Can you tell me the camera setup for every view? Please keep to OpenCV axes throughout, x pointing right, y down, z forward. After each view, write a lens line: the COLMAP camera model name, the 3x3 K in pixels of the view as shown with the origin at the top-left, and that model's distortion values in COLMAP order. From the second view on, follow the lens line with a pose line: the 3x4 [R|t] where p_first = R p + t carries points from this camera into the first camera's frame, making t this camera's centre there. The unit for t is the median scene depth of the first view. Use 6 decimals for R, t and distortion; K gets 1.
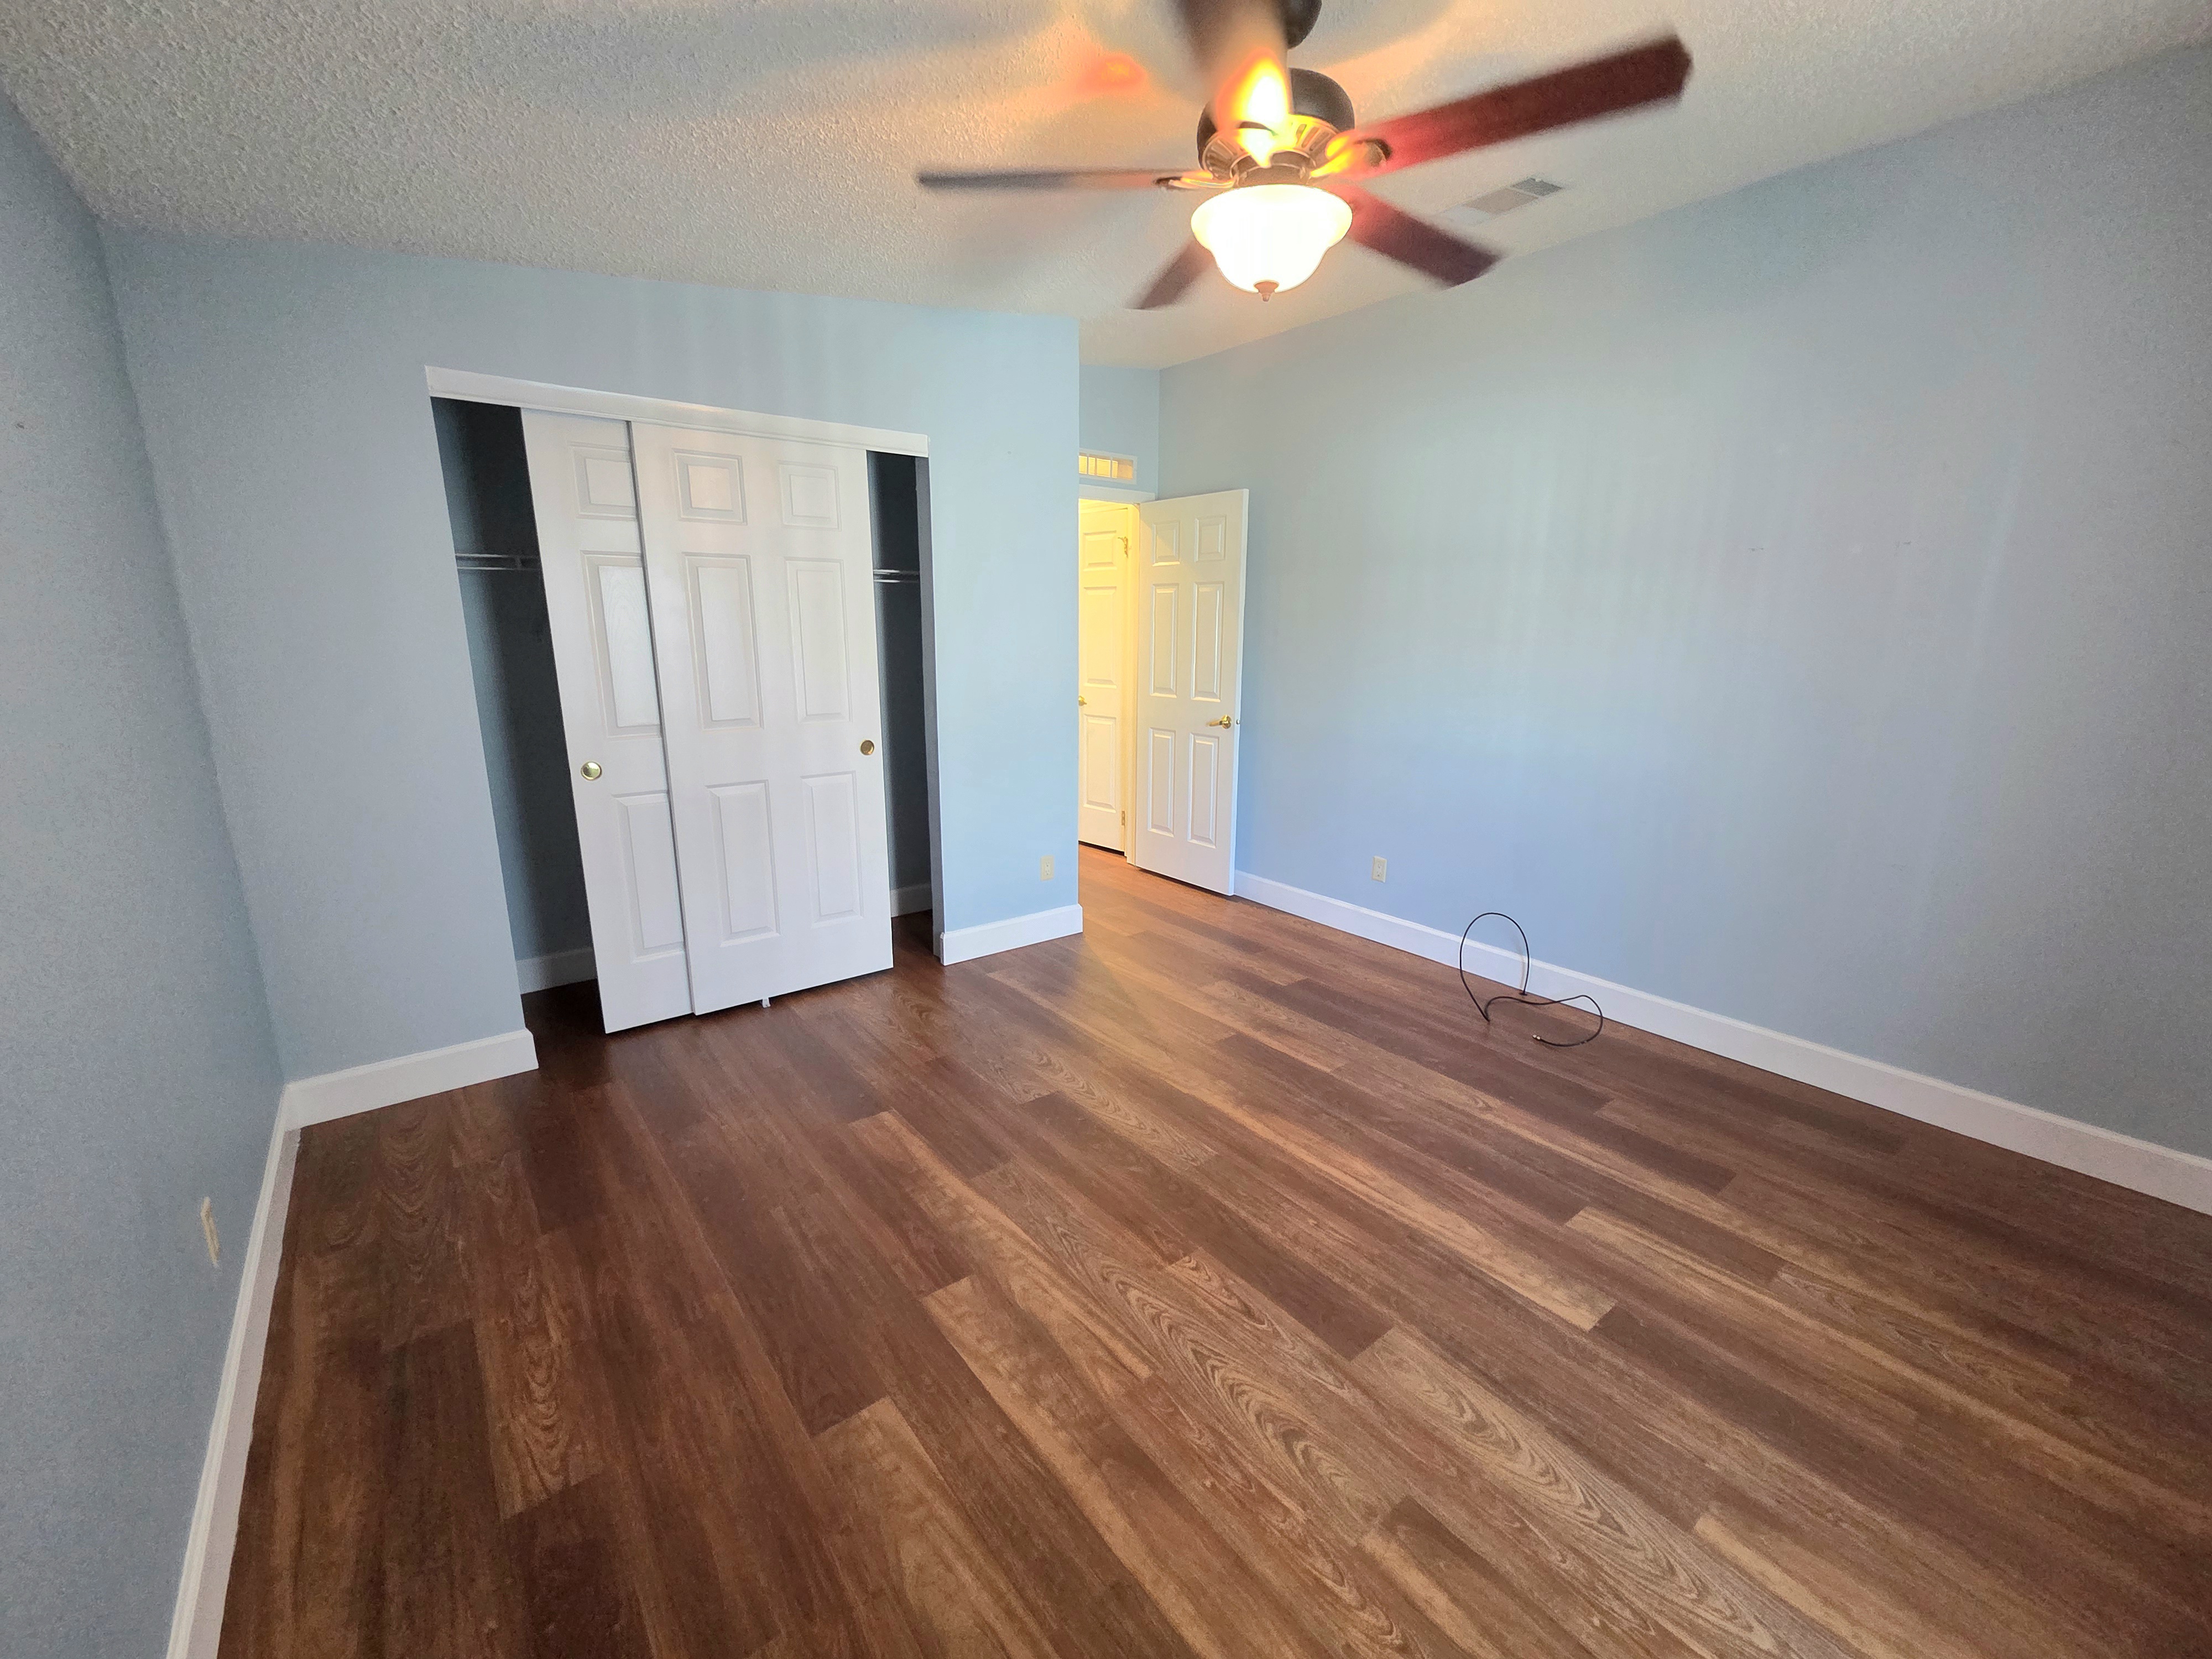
lens RADIAL K [[906.6, 0, 1114.4], [0, 906.6, 827.1], [0, 0, 1]] dist [0.005205, 0.000099]
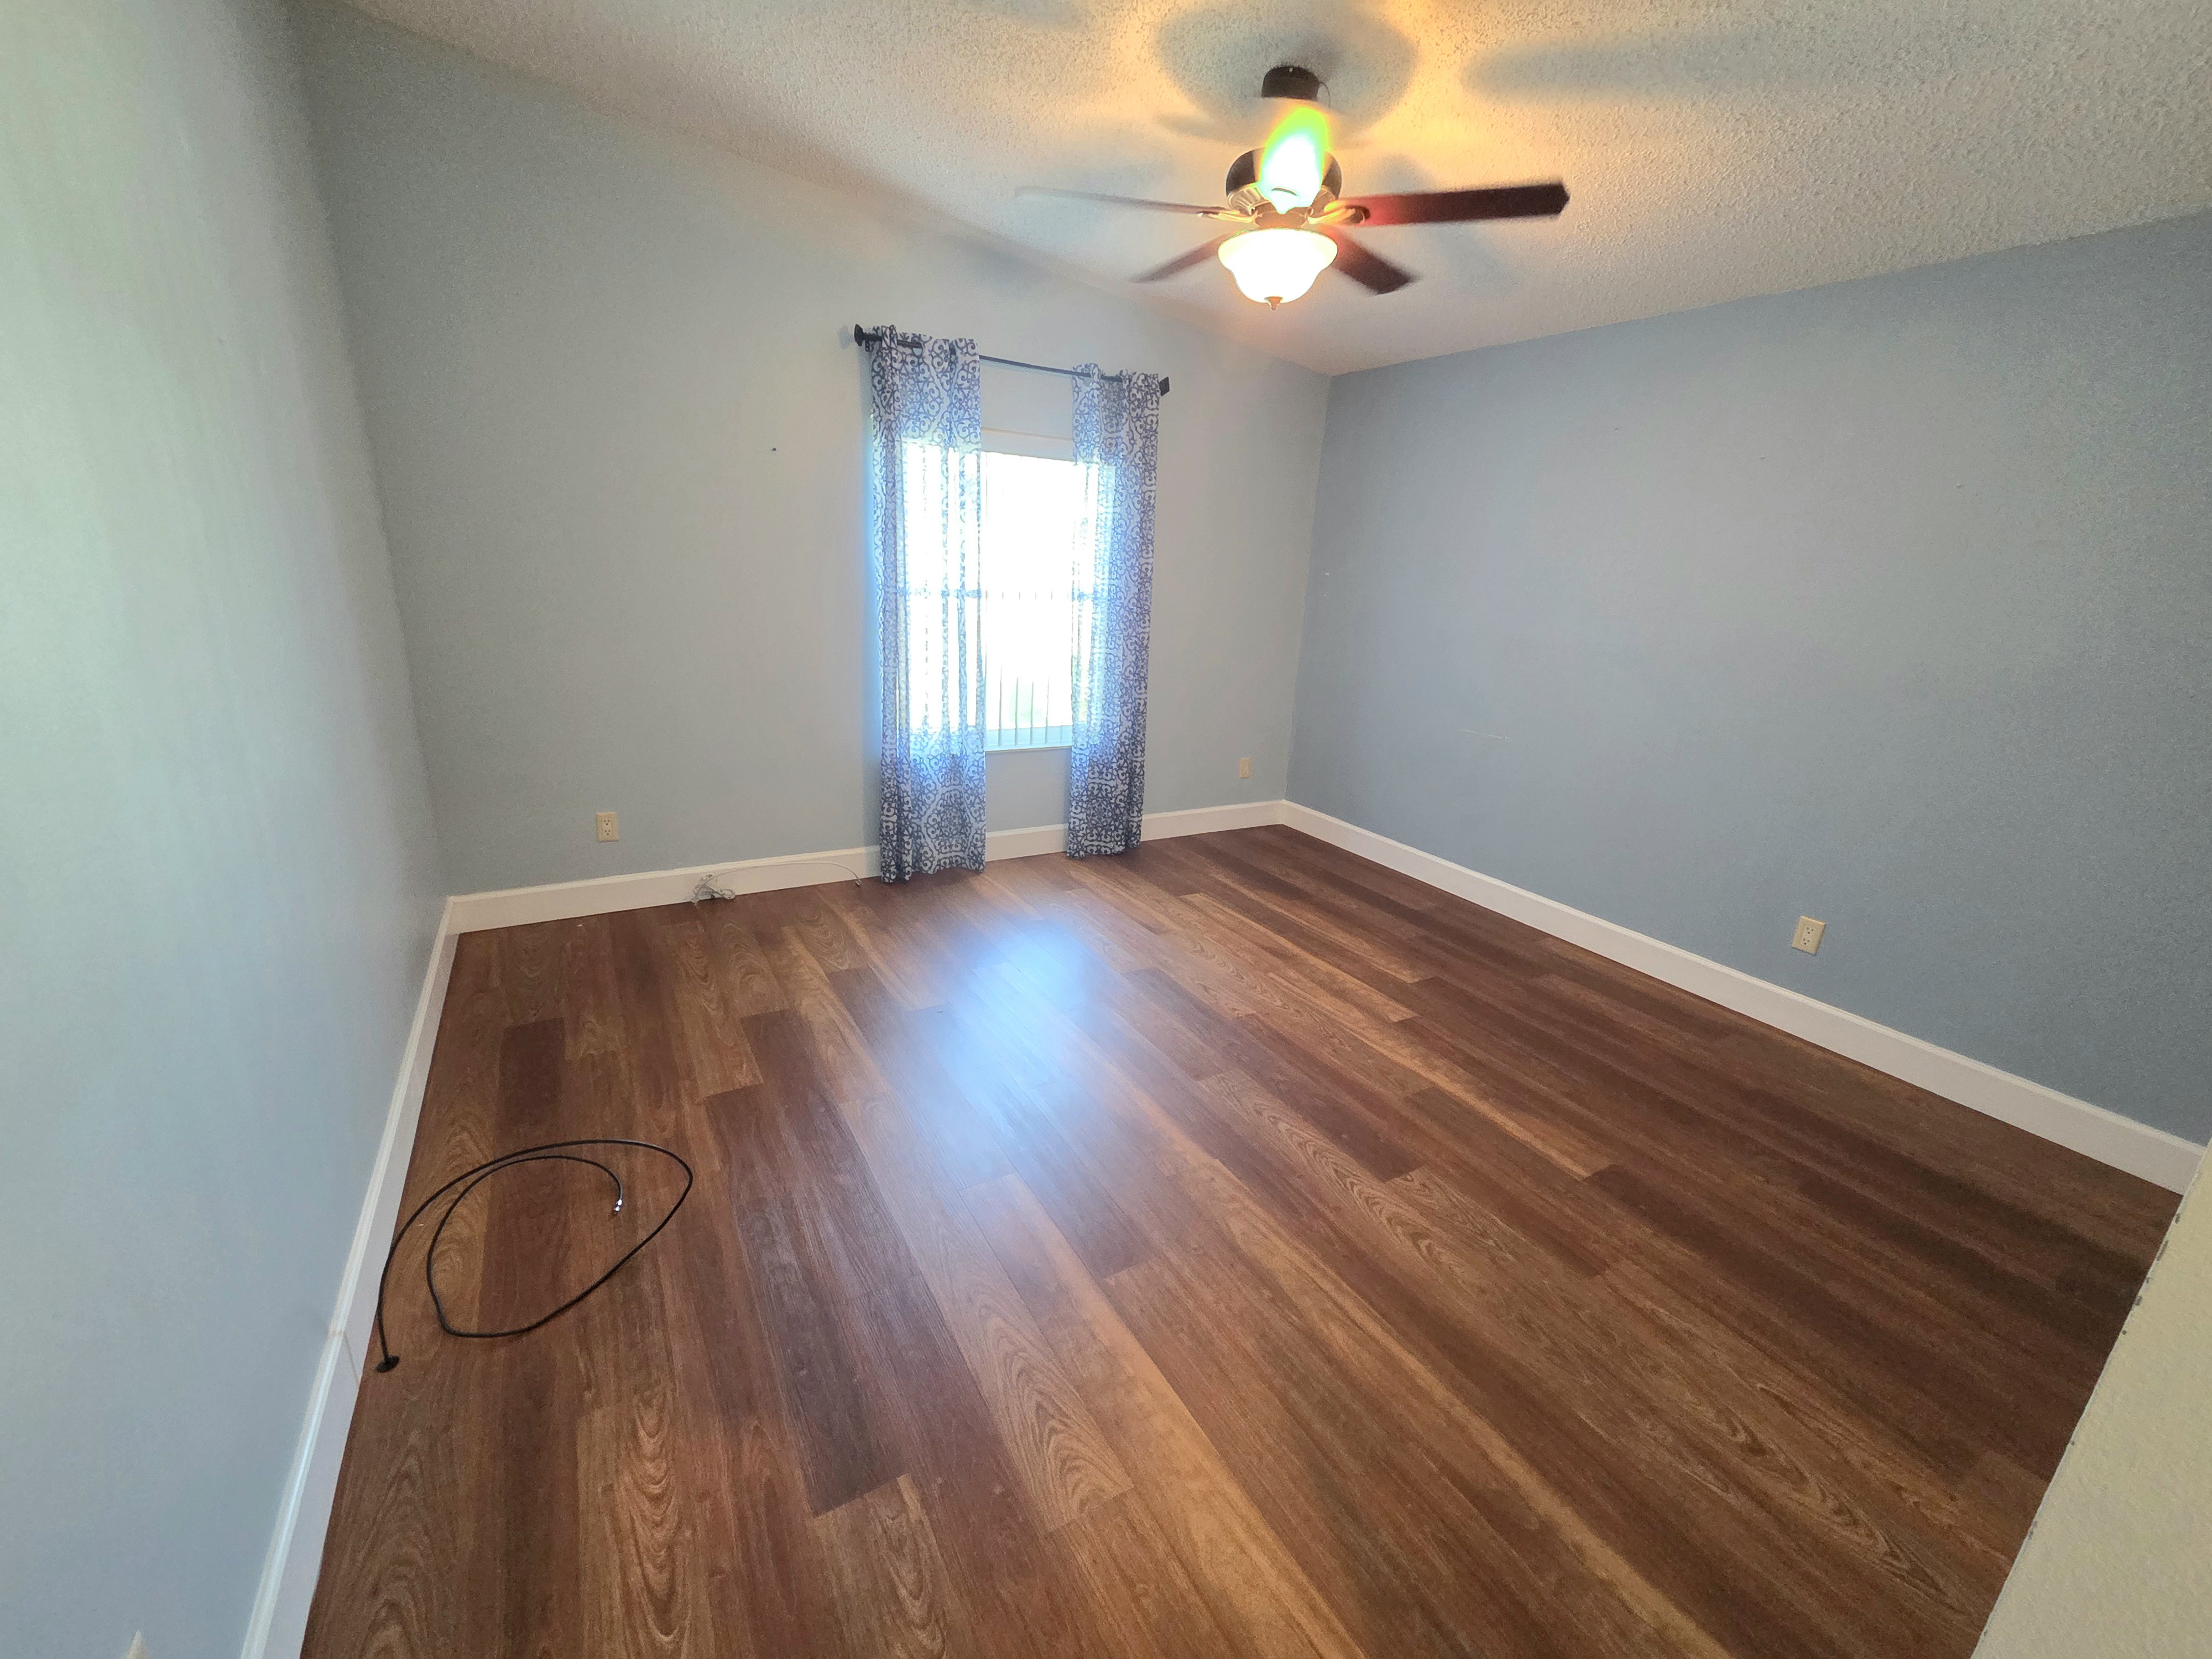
lens RADIAL K [[904.8, 0, 1112.7], [0, 904.8, 827.9], [0, 0, 1]] dist [0.001363, -0.000066]
pose [[-0.988480, -0.100360, 0.113290, 0.148872], [-0.031365, 0.868115, 0.495371, -0.474373], [-0.148064, 0.486111, -0.861263, 2.142928]]
